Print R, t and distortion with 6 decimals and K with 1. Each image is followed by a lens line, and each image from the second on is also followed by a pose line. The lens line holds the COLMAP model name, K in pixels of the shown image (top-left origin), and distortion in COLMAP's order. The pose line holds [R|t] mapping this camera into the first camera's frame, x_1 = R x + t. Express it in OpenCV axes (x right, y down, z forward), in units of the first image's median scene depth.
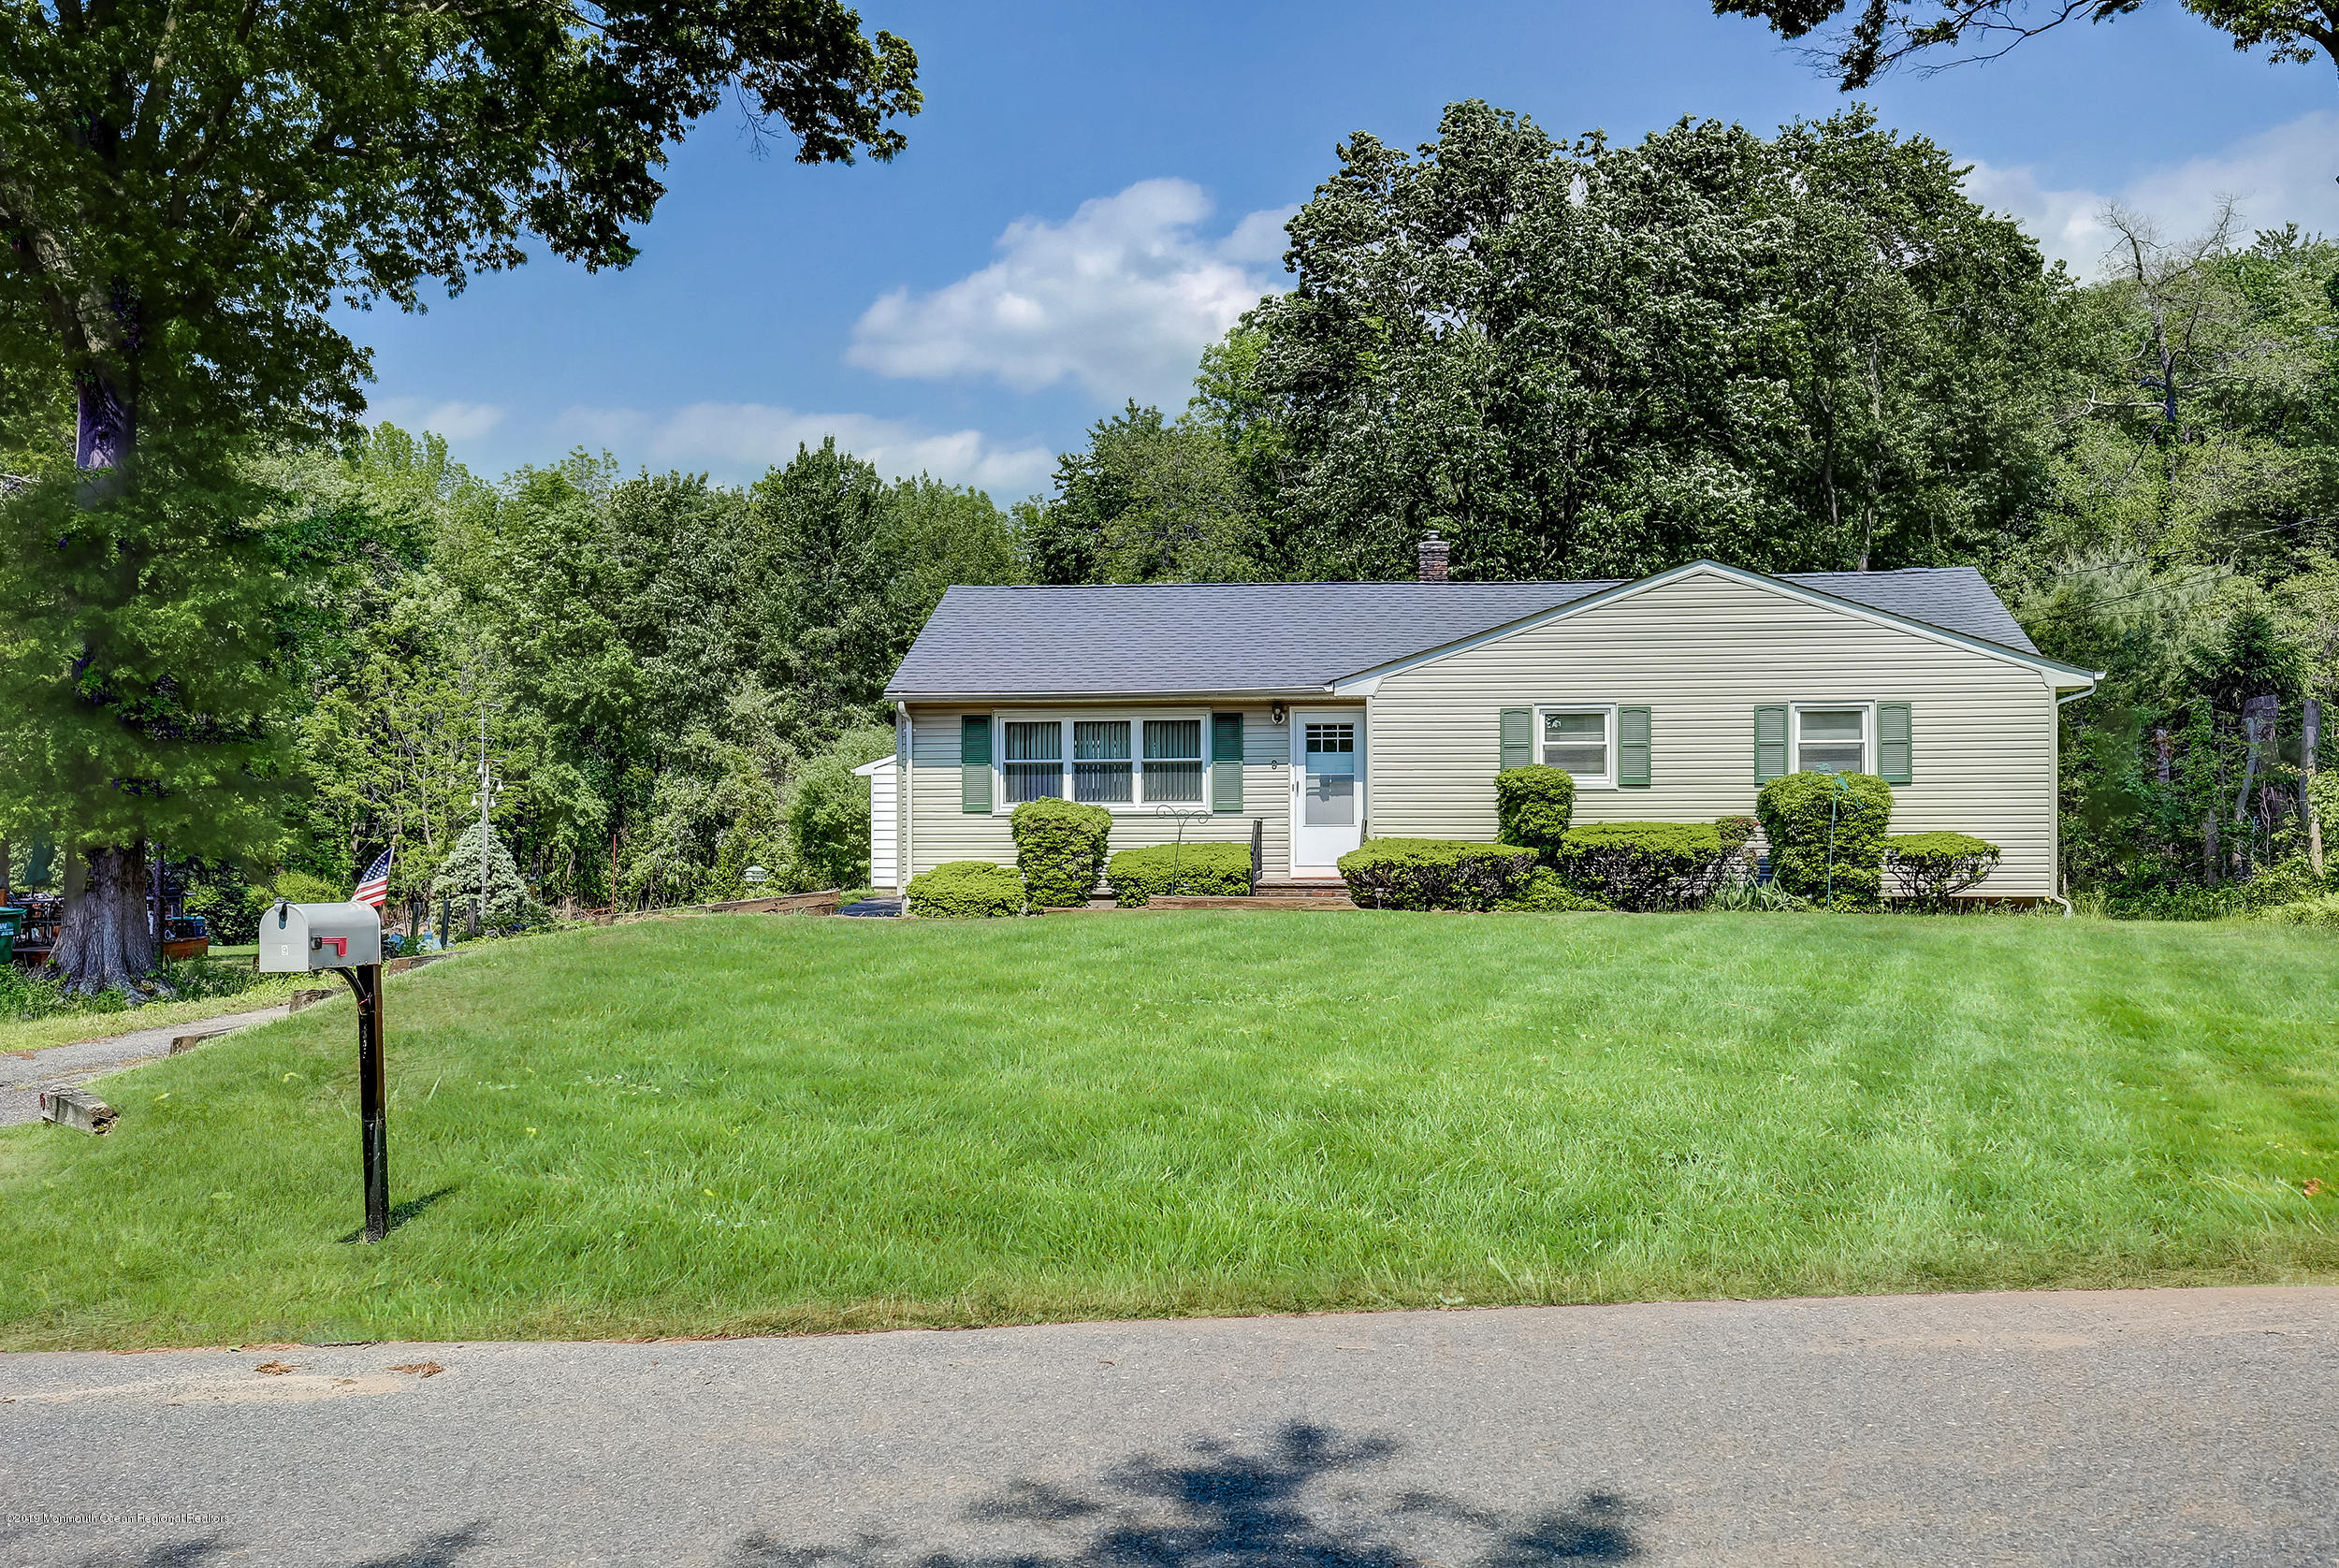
lens RADIAL K [[2178.5, 0, 1169.5], [0, 2178.5, 784.0], [0, 0, 1]] dist [0.000758, -0.004016]
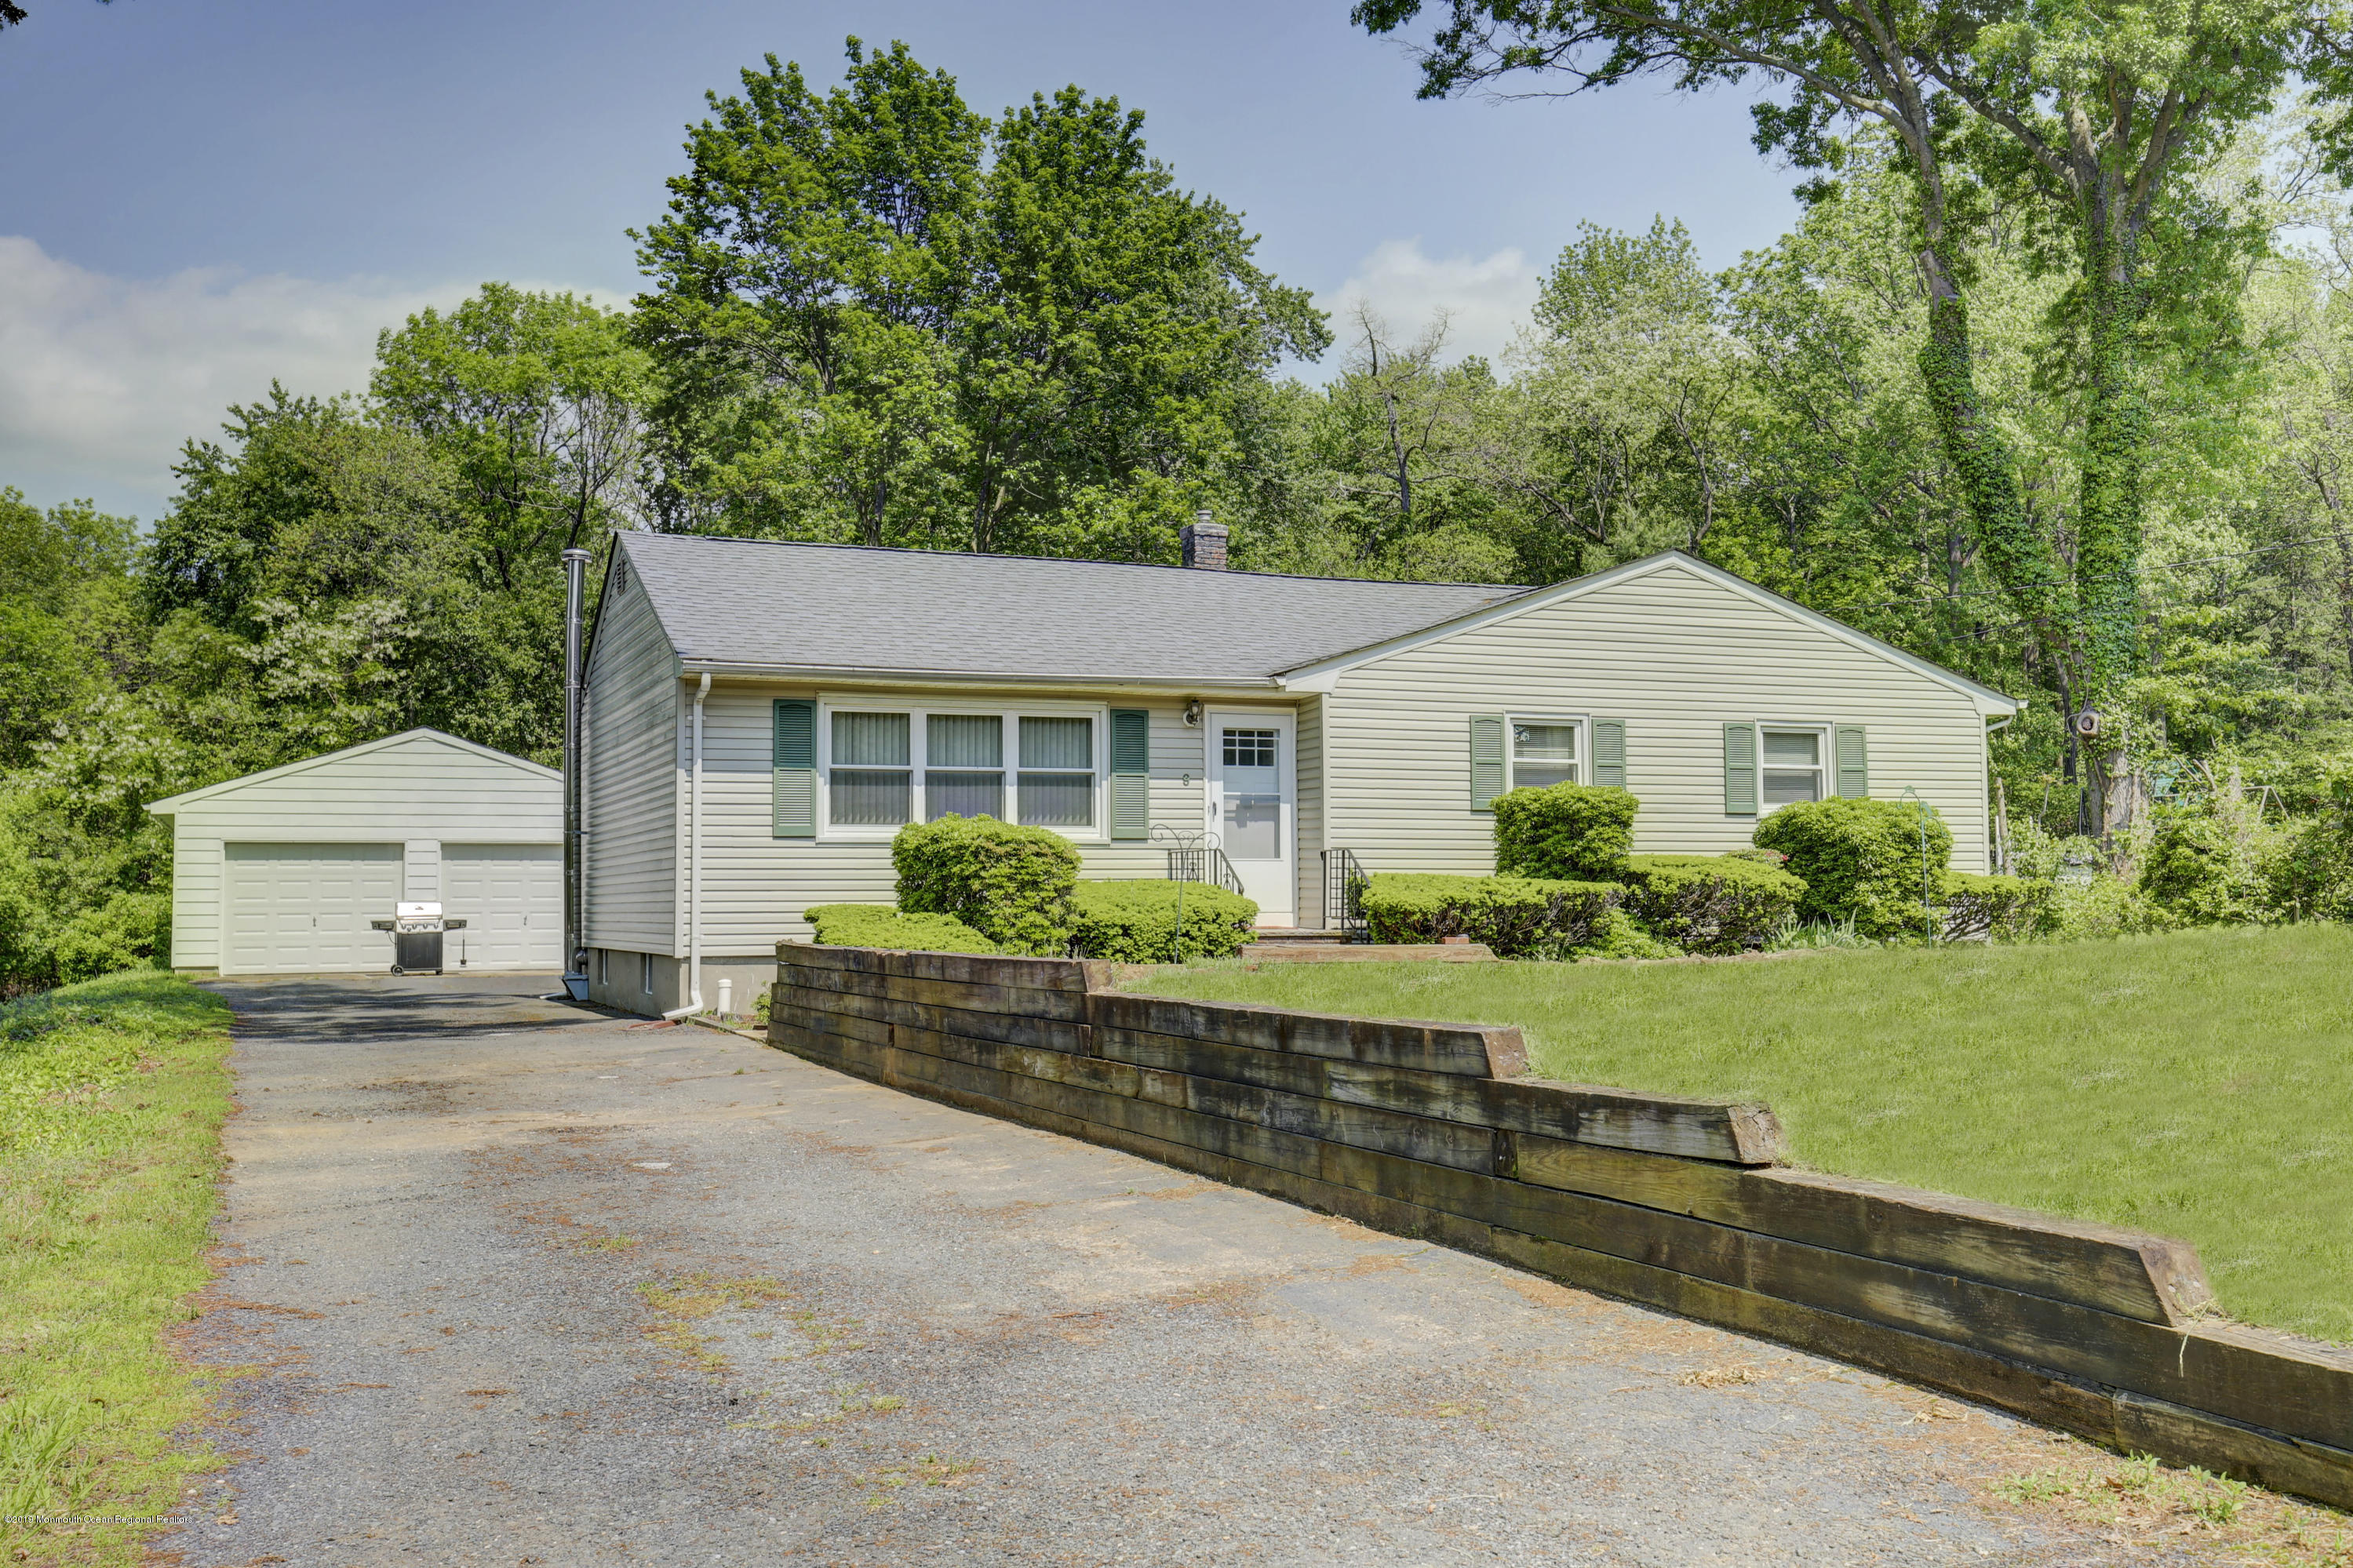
lens RADIAL K [[2191.3, 0, 1176.5], [0, 2191.3, 784.0], [0, 0, 1]] dist [0.000758, -0.004016]
pose [[0.882402, 0.025415, 0.469810, -0.316213], [-0.006486, 0.999102, -0.041867, 0.024842], [-0.470452, 0.033897, 0.881774, 0.325107]]
